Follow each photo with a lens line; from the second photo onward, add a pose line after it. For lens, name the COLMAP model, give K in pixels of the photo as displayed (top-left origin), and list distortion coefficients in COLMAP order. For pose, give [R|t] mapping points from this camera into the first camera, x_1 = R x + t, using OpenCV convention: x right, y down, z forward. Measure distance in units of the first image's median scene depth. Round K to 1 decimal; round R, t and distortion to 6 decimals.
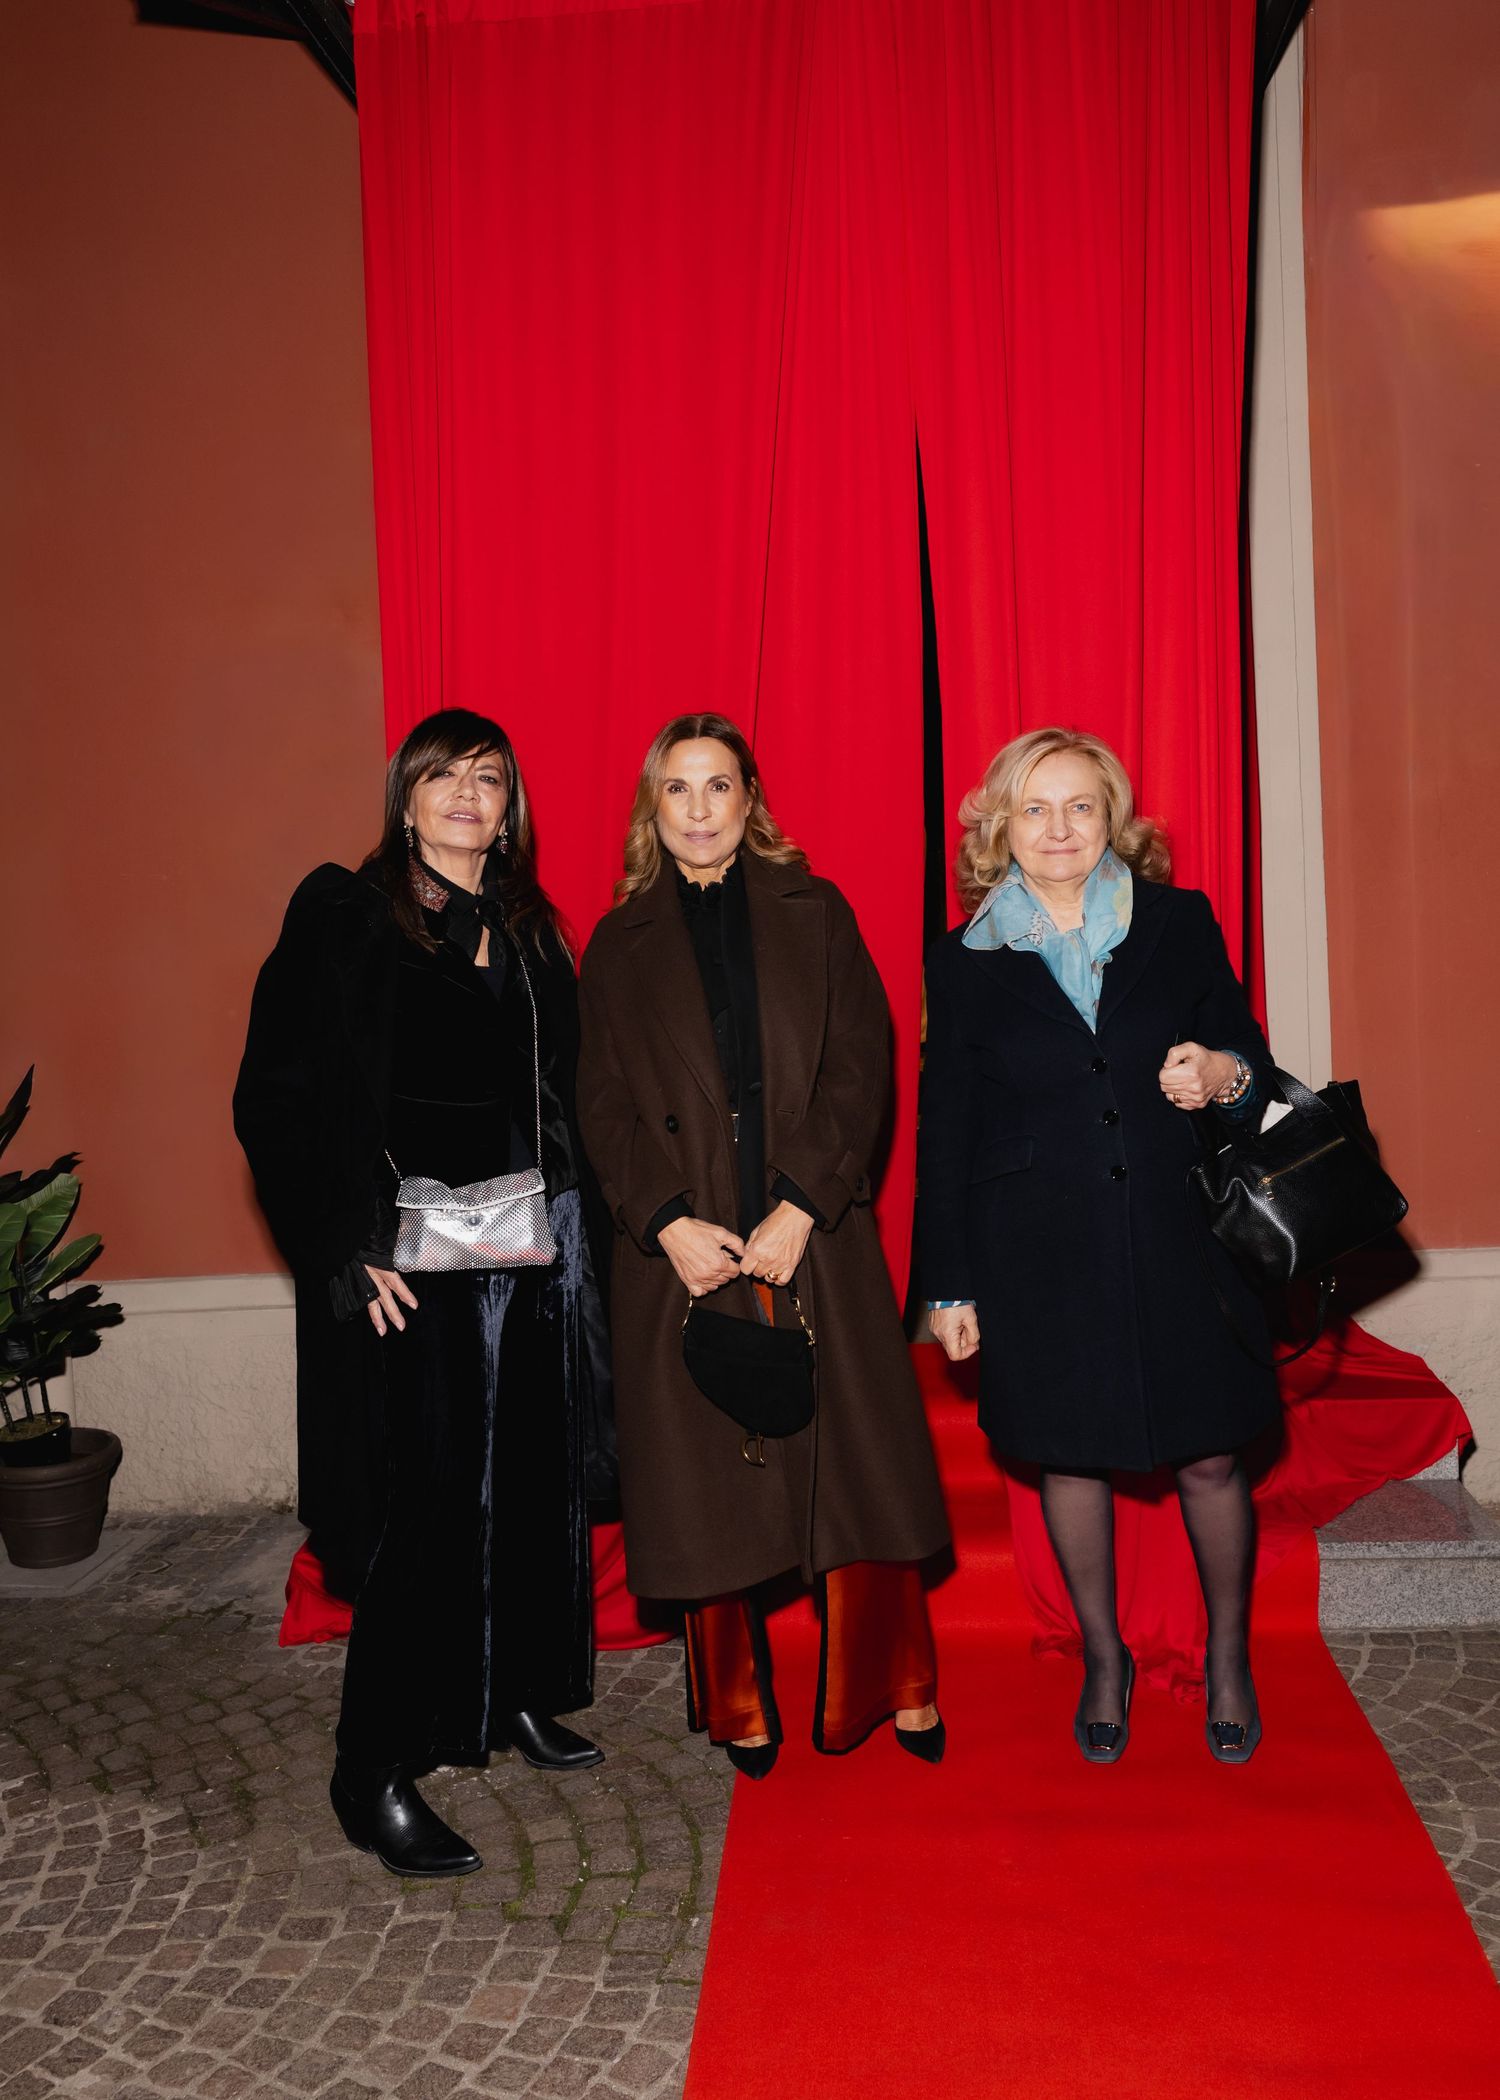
lens RADIAL K [[1713.4, 0, 750.0], [0, 1713.4, 1050.0], [0, 0, 1]] dist [0.008523, 0.007846]
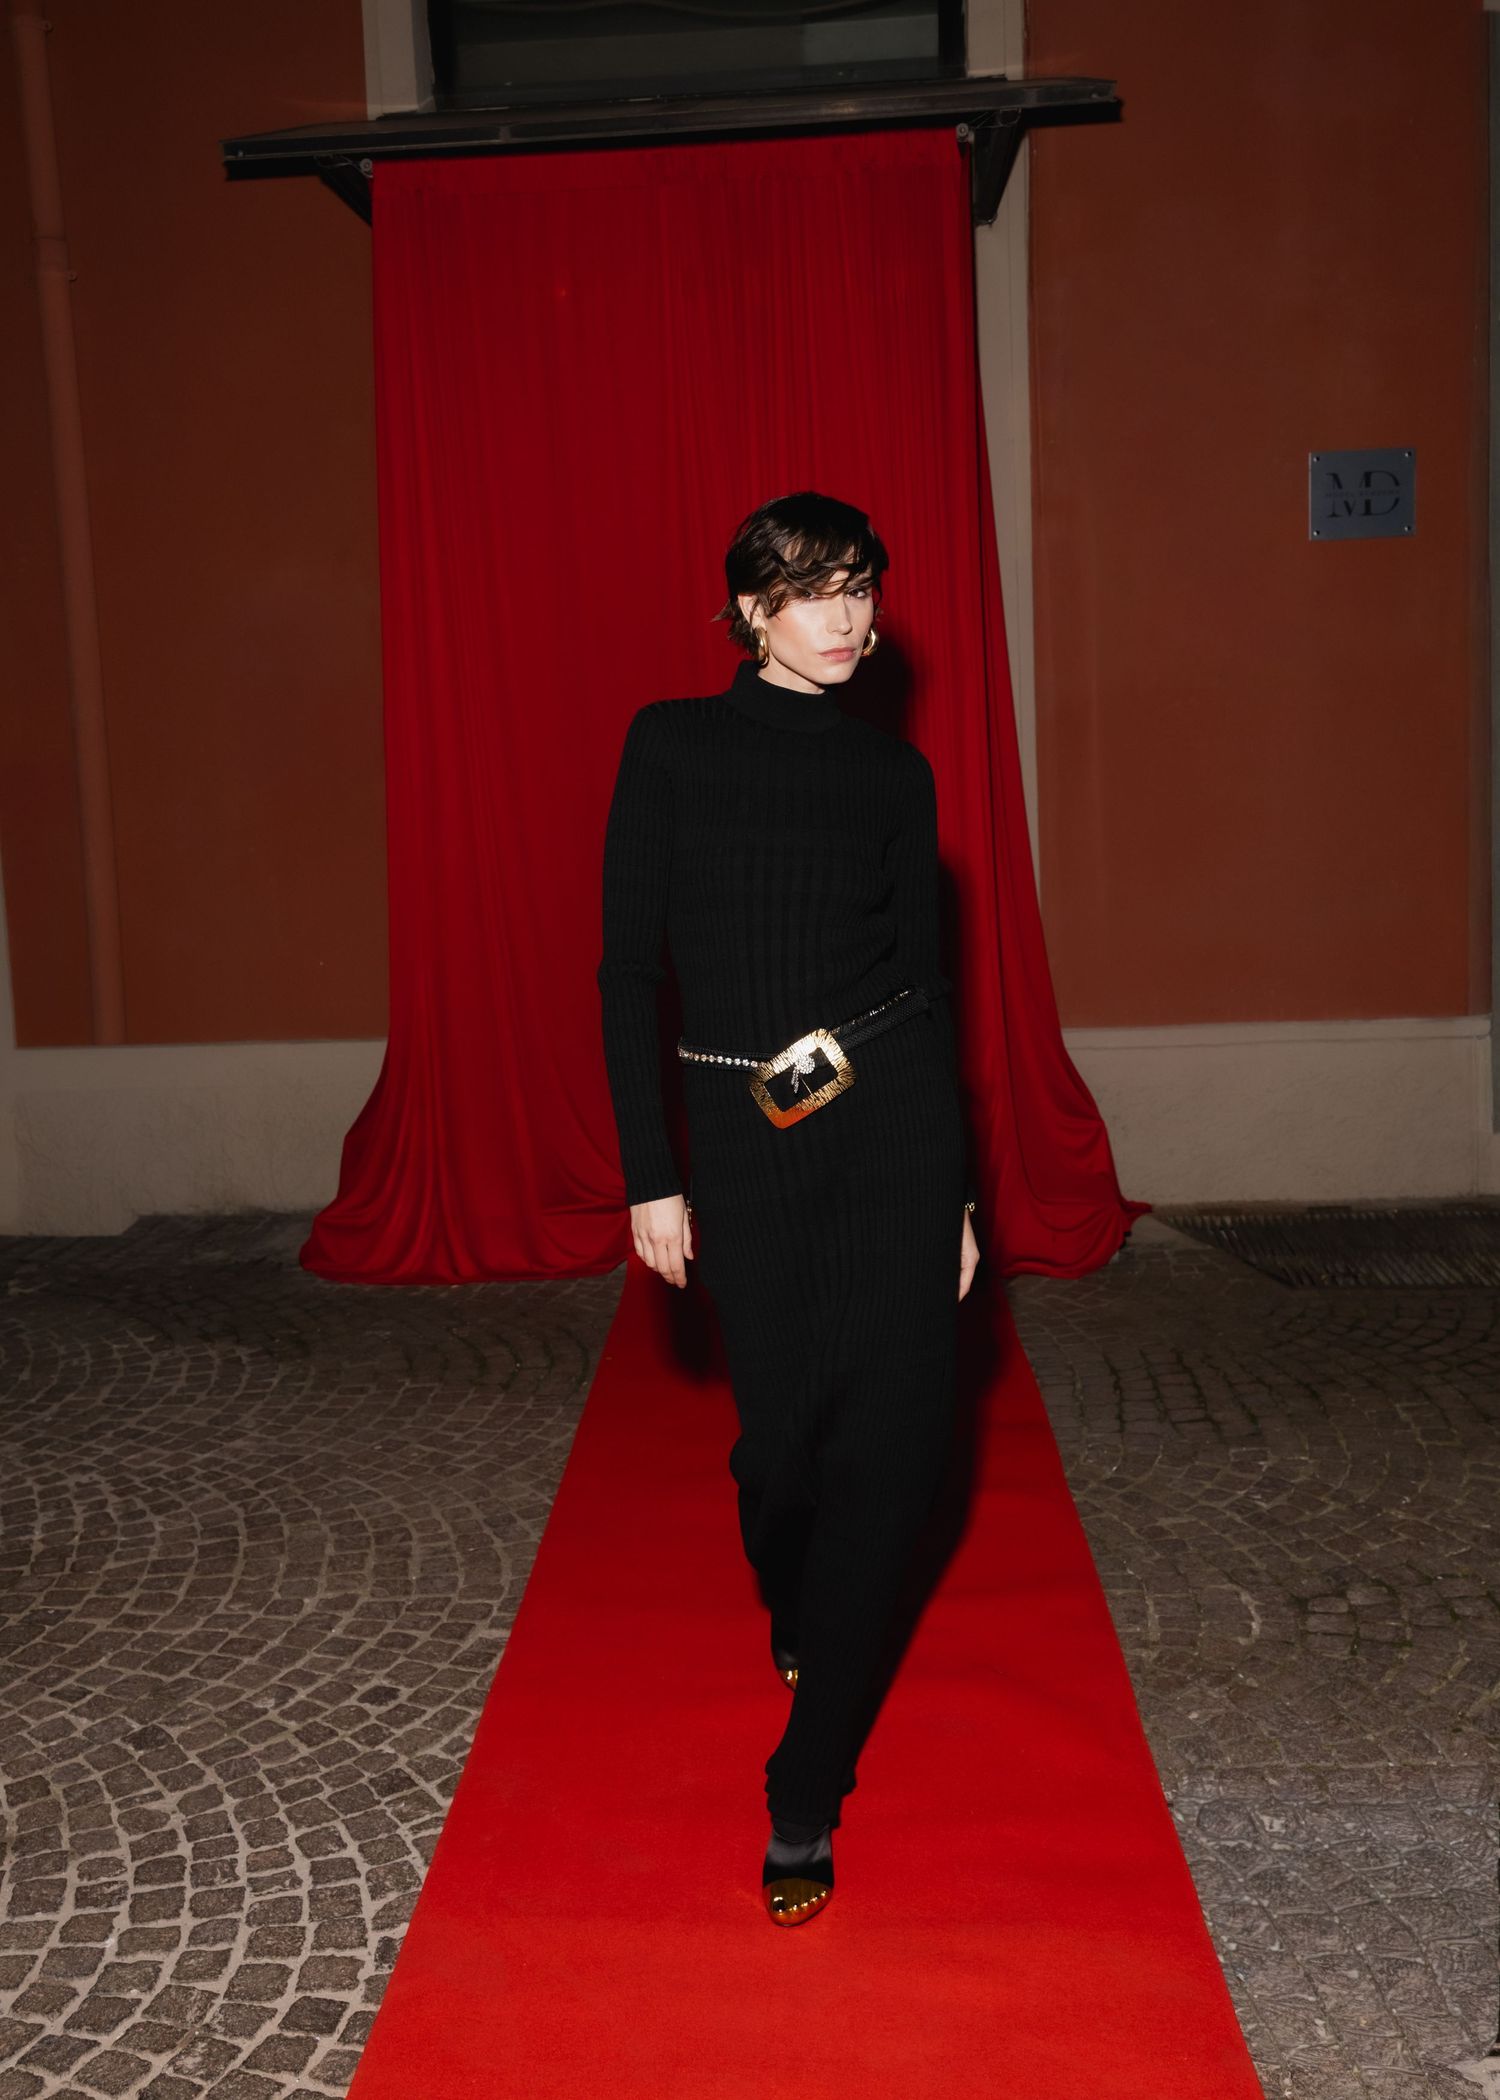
lens RADIAL K [[1857.1, 0, 750.0], [0, 1857.1, 1050.0], [0, 0, 1]] dist [0.004433, -0.106741]
pose [[0.998607, 0.012754, 0.051196, 0.021718], [-0.016526, 0.997125, 0.073945, 0.024722], [-0.050106, -0.074688, 0.995947, -0.536325]]
